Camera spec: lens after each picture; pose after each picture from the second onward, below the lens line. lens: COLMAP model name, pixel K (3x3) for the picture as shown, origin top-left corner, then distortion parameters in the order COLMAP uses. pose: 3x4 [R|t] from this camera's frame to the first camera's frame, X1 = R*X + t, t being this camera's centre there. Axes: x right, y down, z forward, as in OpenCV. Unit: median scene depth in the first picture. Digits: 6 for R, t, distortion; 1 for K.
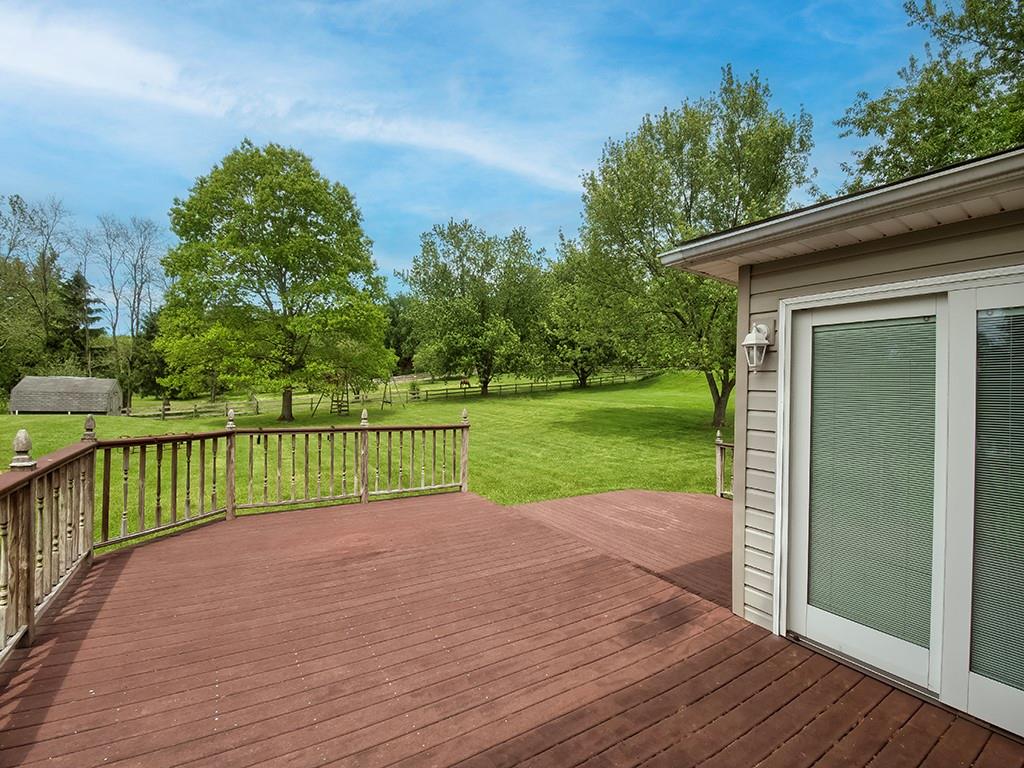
lens RADIAL K [[447.0, 0, 516.8], [0, 447.0, 387.3], [0, 0, 1]] dist [-0.002143, -0.000563]
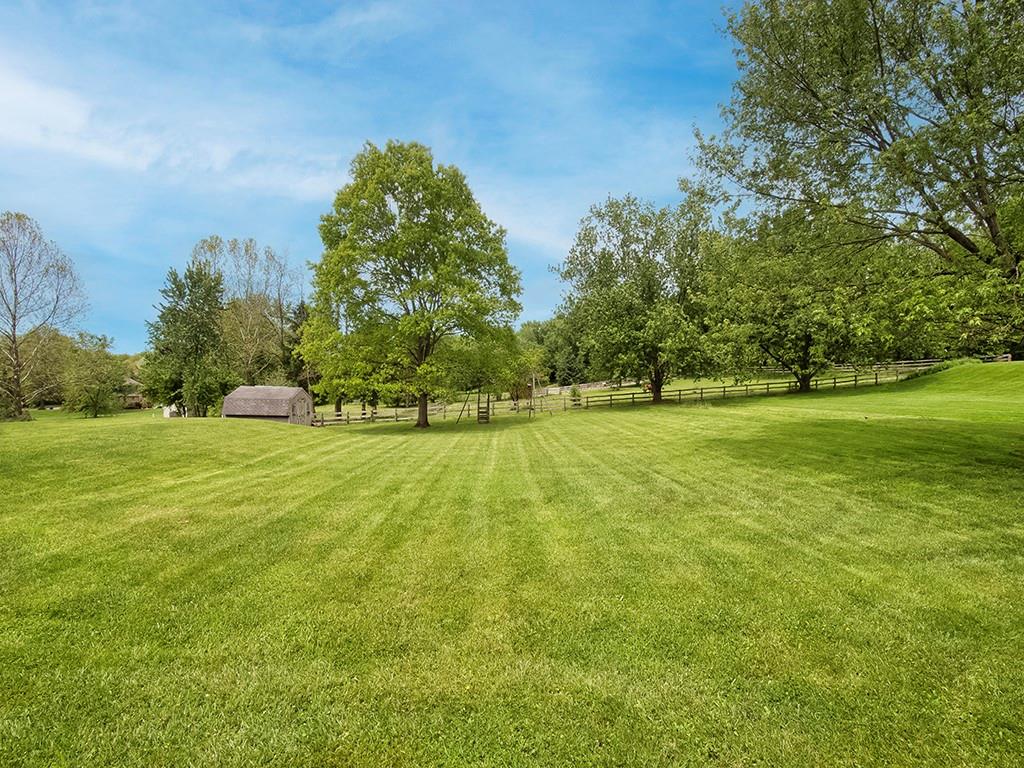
lens RADIAL K [[447.0, 0, 516.8], [0, 447.0, 387.3], [0, 0, 1]] dist [-0.002143, -0.000563]
pose [[0.892923, -0.017179, -0.449881, 0.072780], [0.008031, 0.999721, -0.022236, 0.007641], [0.450138, 0.016242, 0.892811, 0.166071]]
